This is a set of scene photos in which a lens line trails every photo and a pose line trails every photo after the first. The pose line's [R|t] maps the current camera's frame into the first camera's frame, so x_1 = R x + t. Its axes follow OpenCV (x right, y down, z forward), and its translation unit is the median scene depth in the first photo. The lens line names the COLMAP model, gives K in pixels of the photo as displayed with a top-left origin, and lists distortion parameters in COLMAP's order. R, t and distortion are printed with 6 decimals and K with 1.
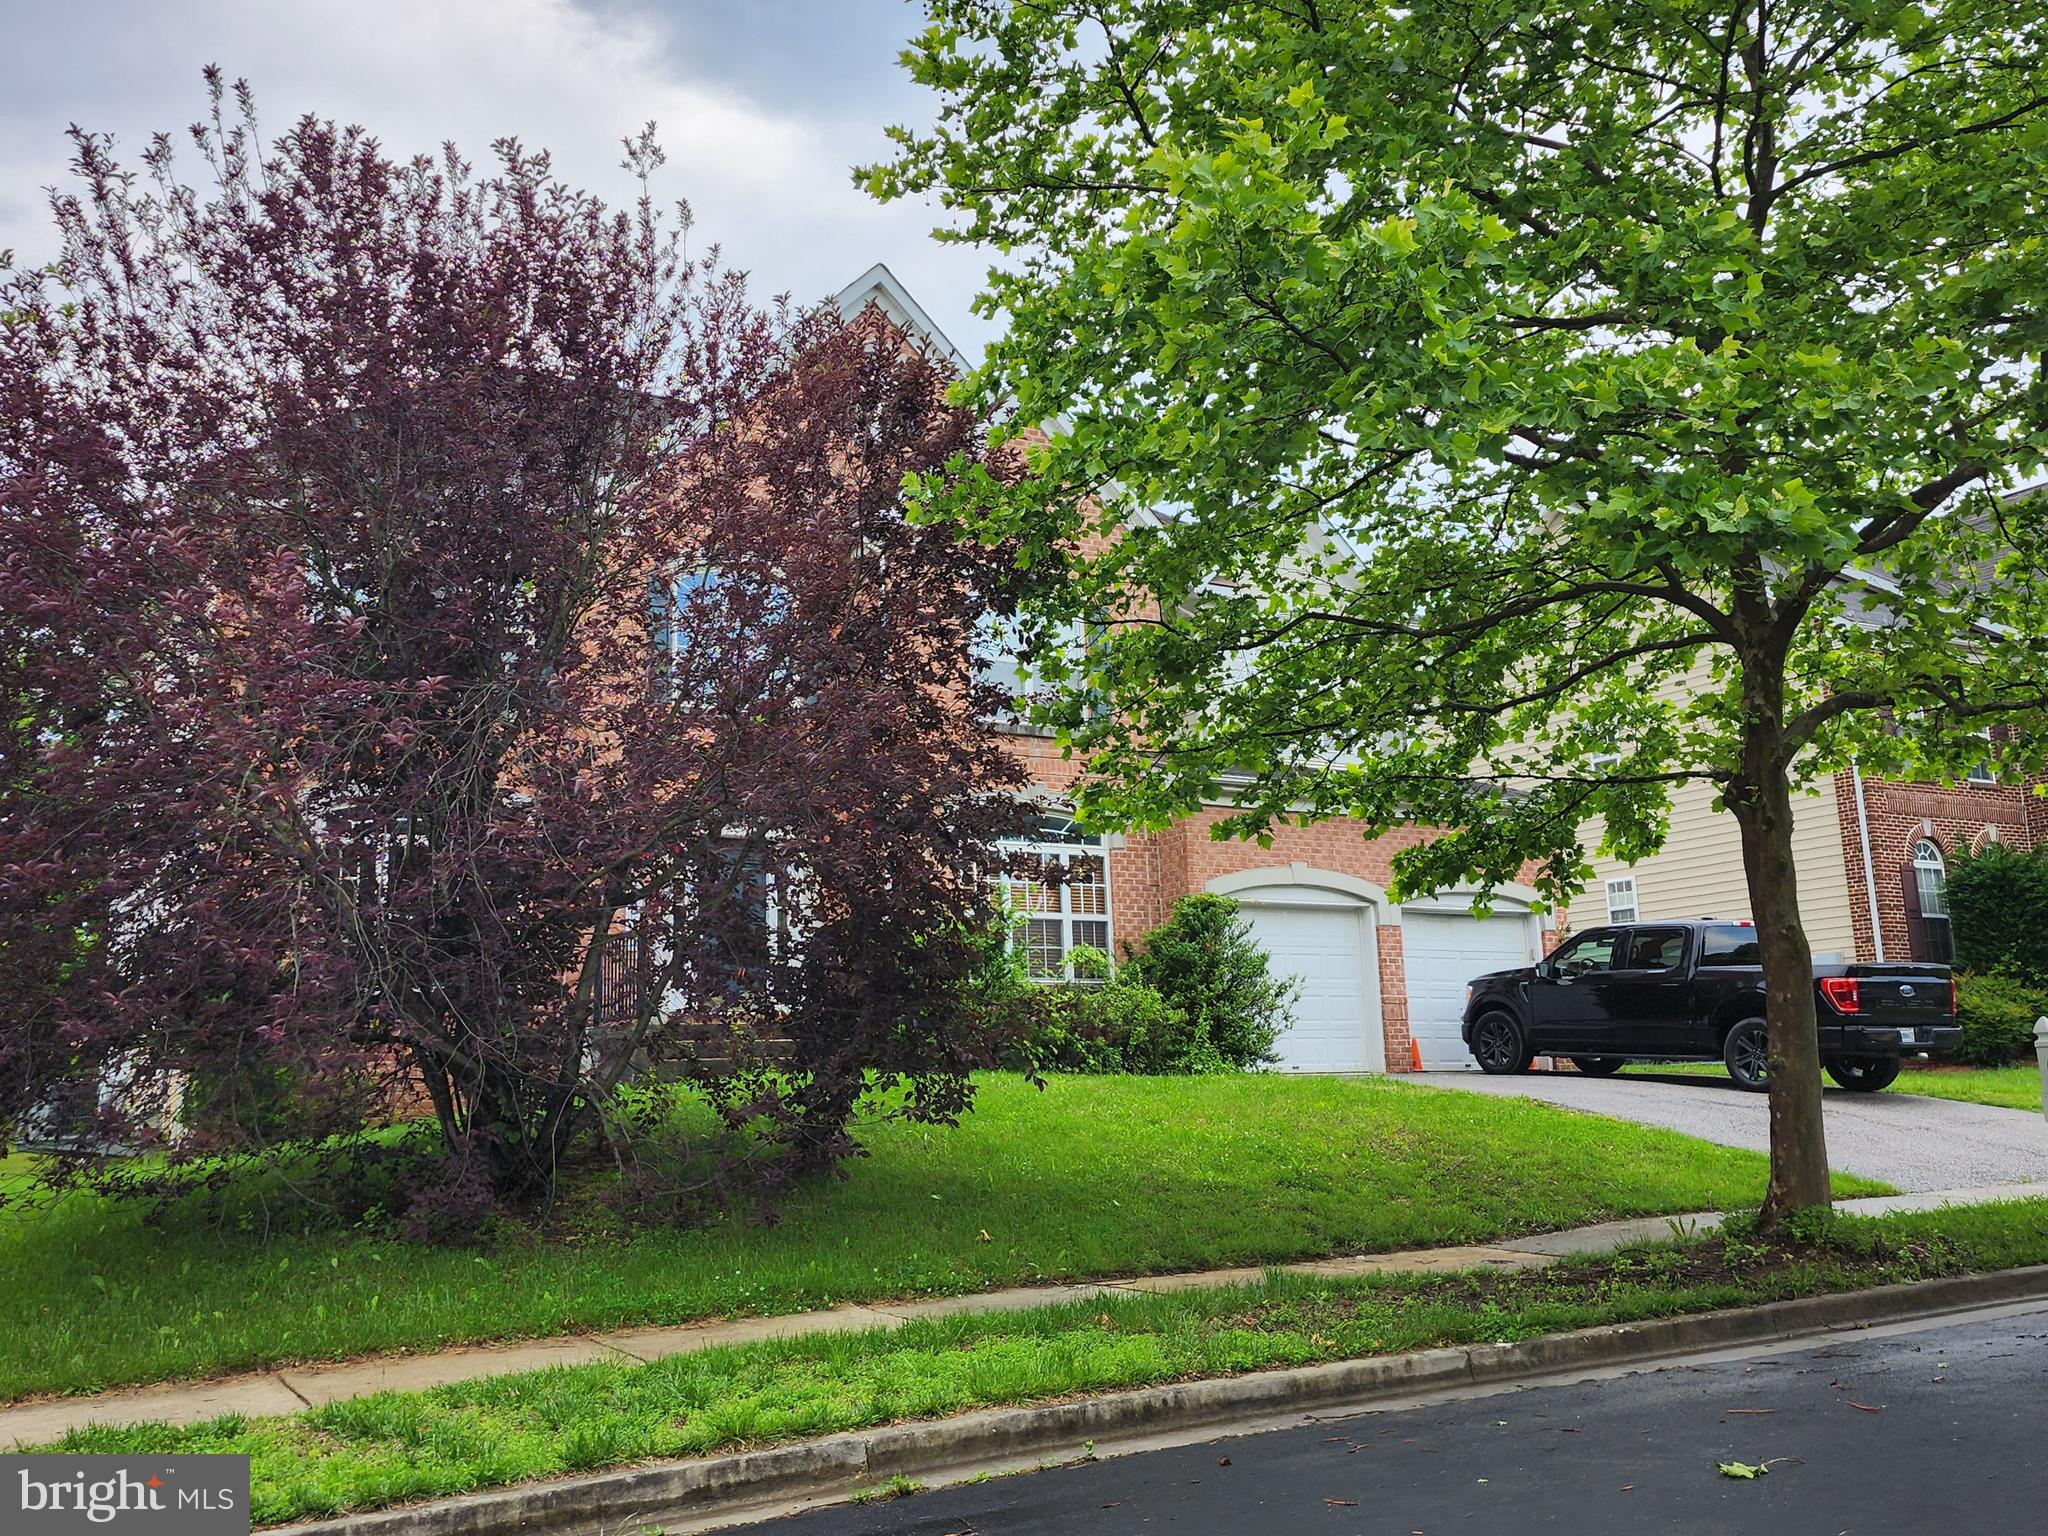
lens RADIAL K [[1929.2, 0, 1027.6], [0, 1929.2, 732.6], [0, 0, 1]] dist [0.034347, 0.001207]
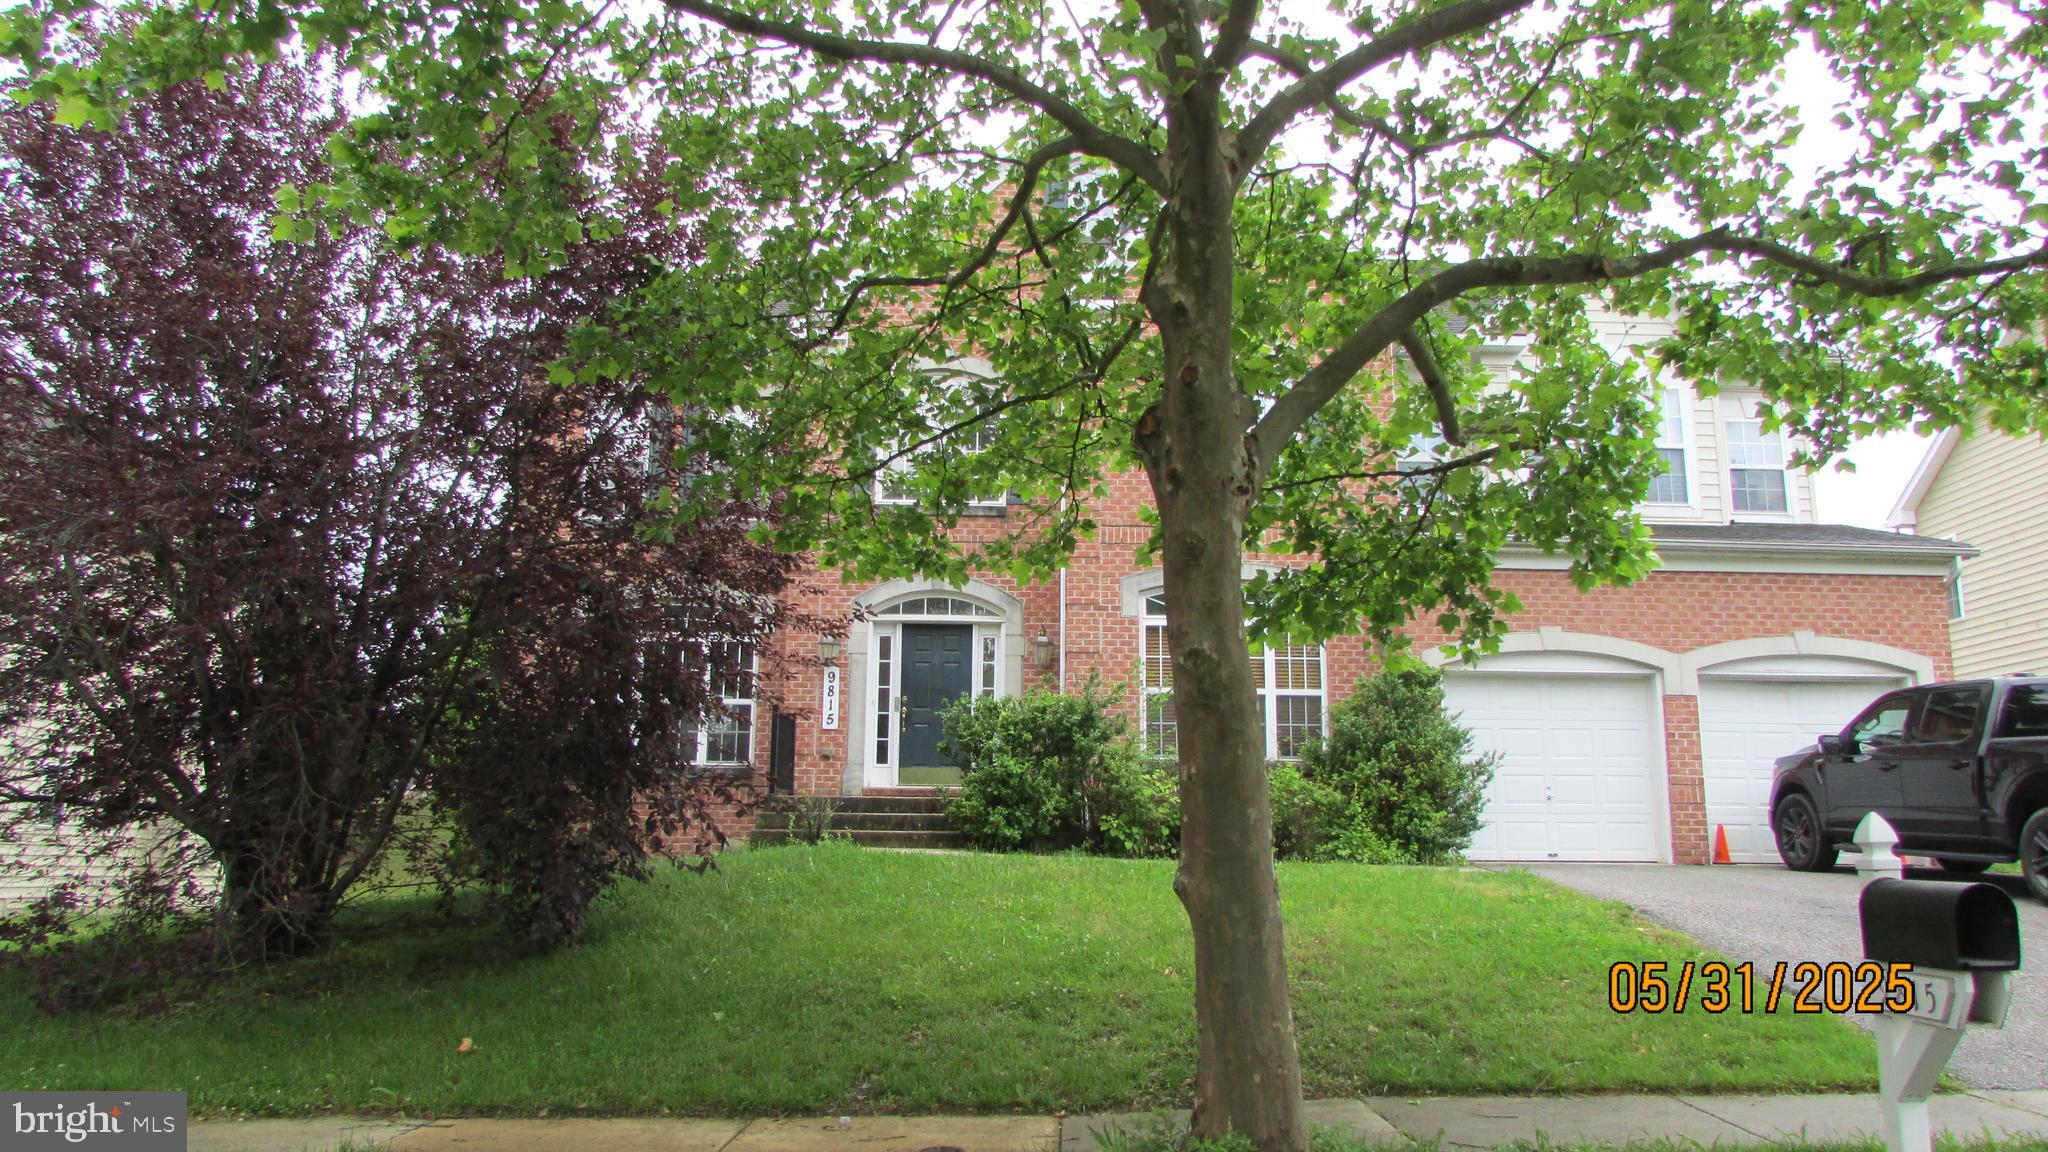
lens RADIAL K [[1476.4, 0, 1067.2], [0, 1476.4, 578.7], [0, 0, 1]] dist [0.022226, 0.004047]
pose [[0.865591, -0.062720, -0.496808, 0.426206], [0.064189, 0.997838, -0.014136, 0.059064], [0.496621, -0.019654, 0.867745, 0.427974]]
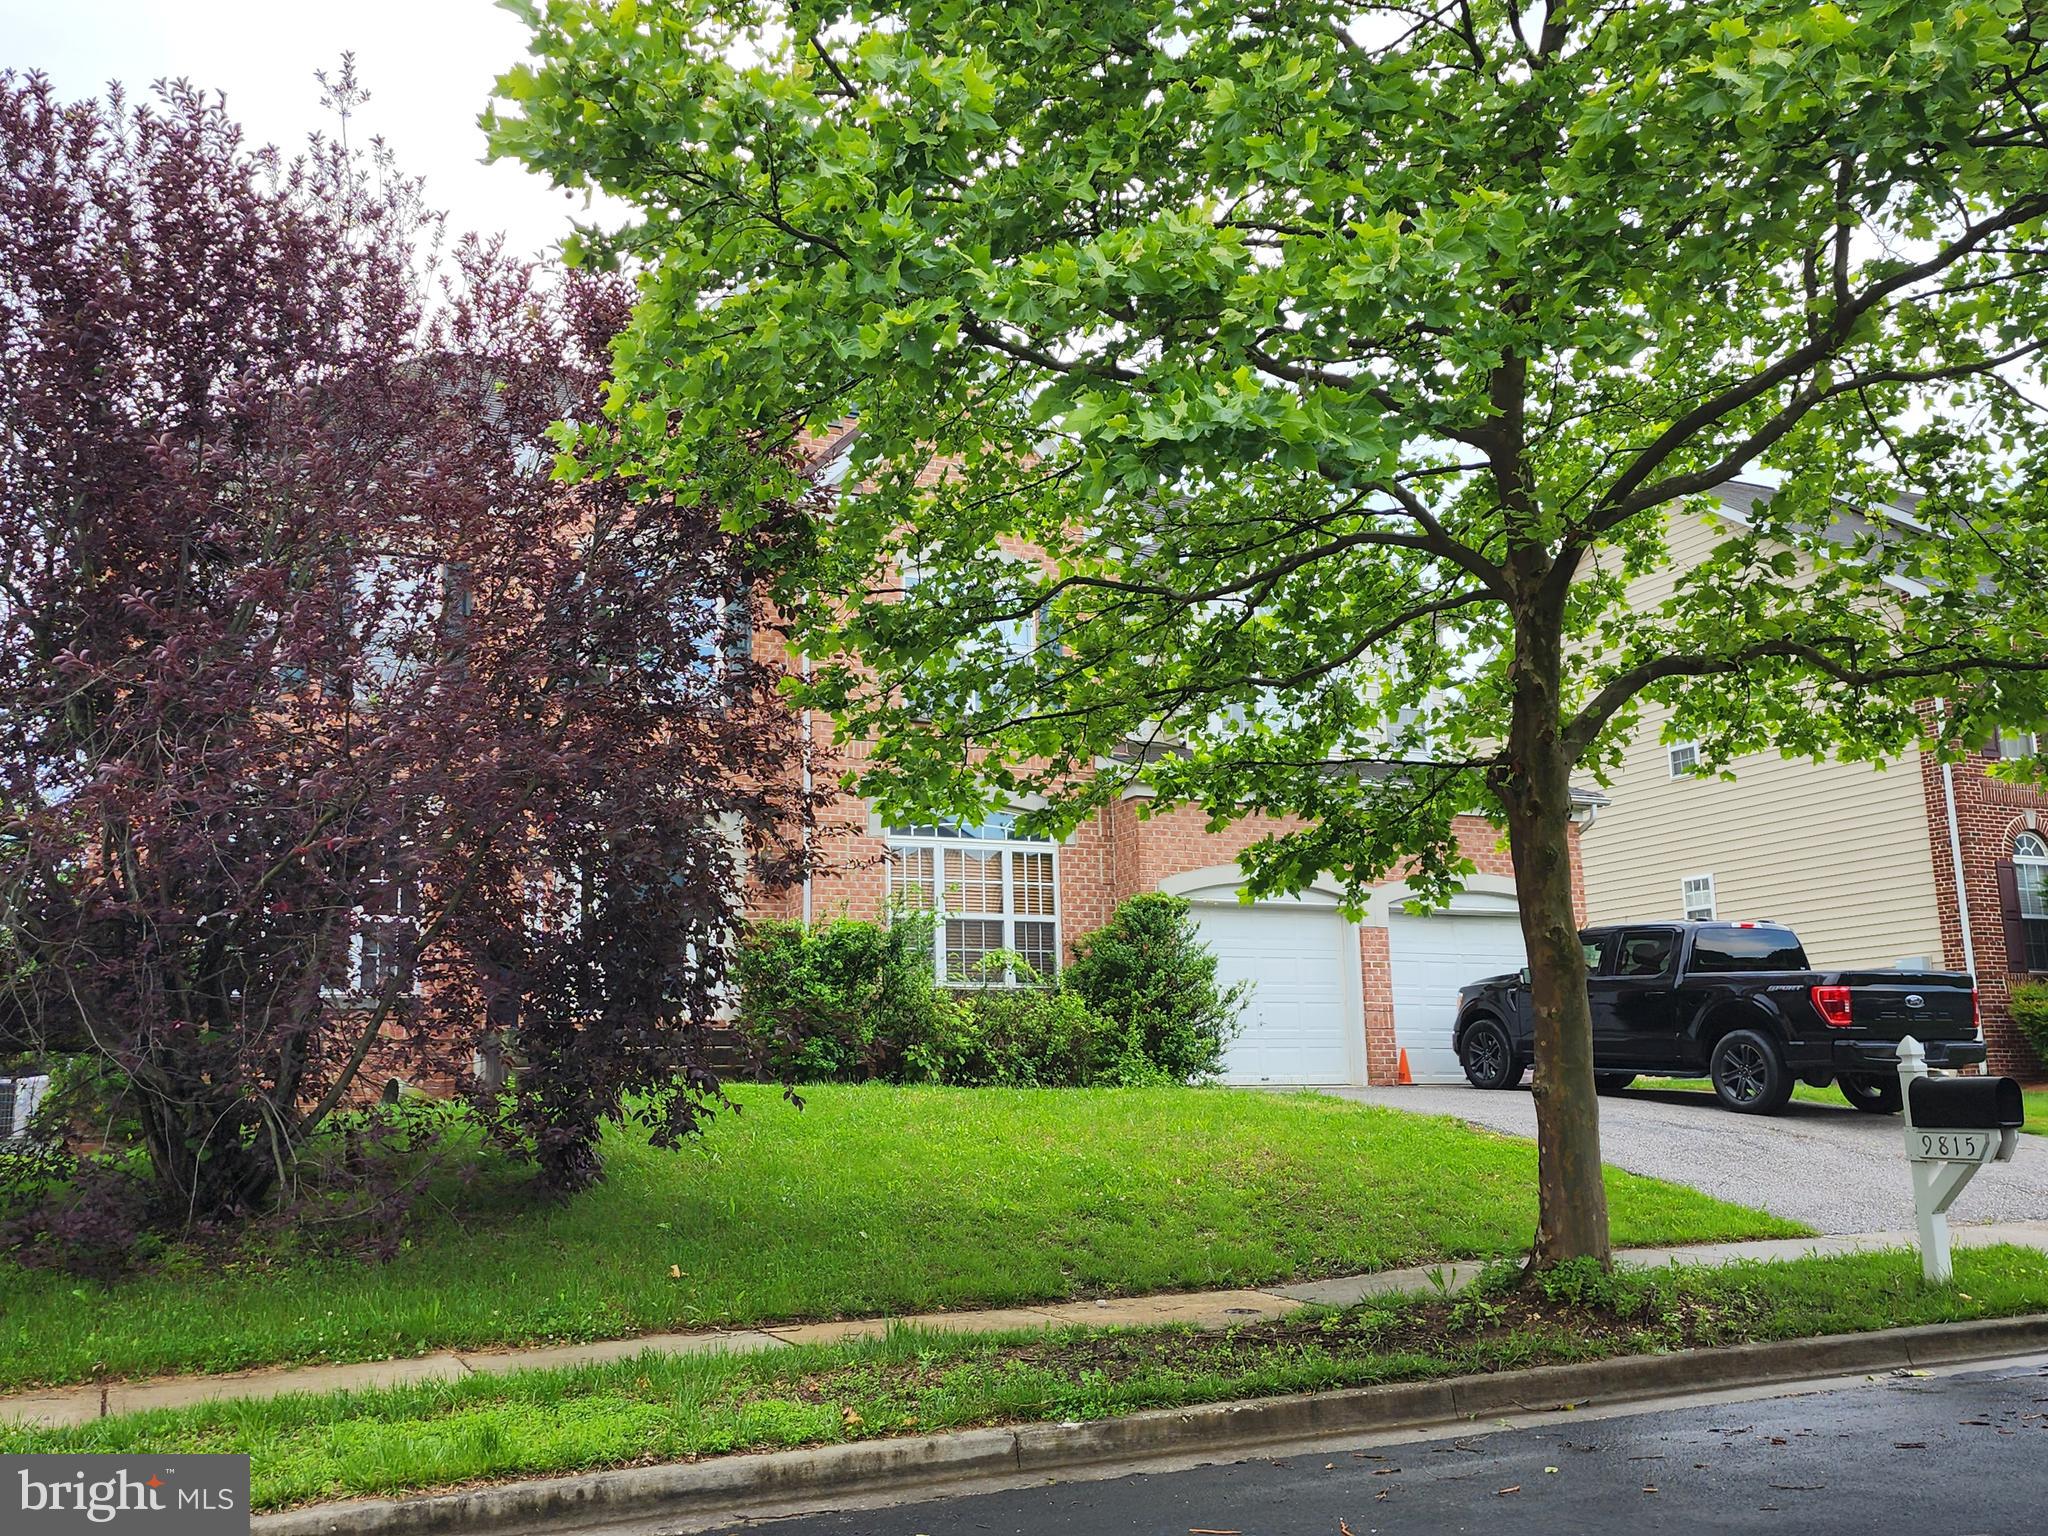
lens RADIAL K [[1922.1, 0, 1024.0], [0, 1922.1, 768.0], [0, 0, 1]] dist [0.053334, -0.007051]
pose [[0.993970, -0.008622, -0.109308, 0.183851], [0.010579, 0.999794, 0.017334, 0.008399], [0.109136, -0.018386, 0.993857, 0.095152]]
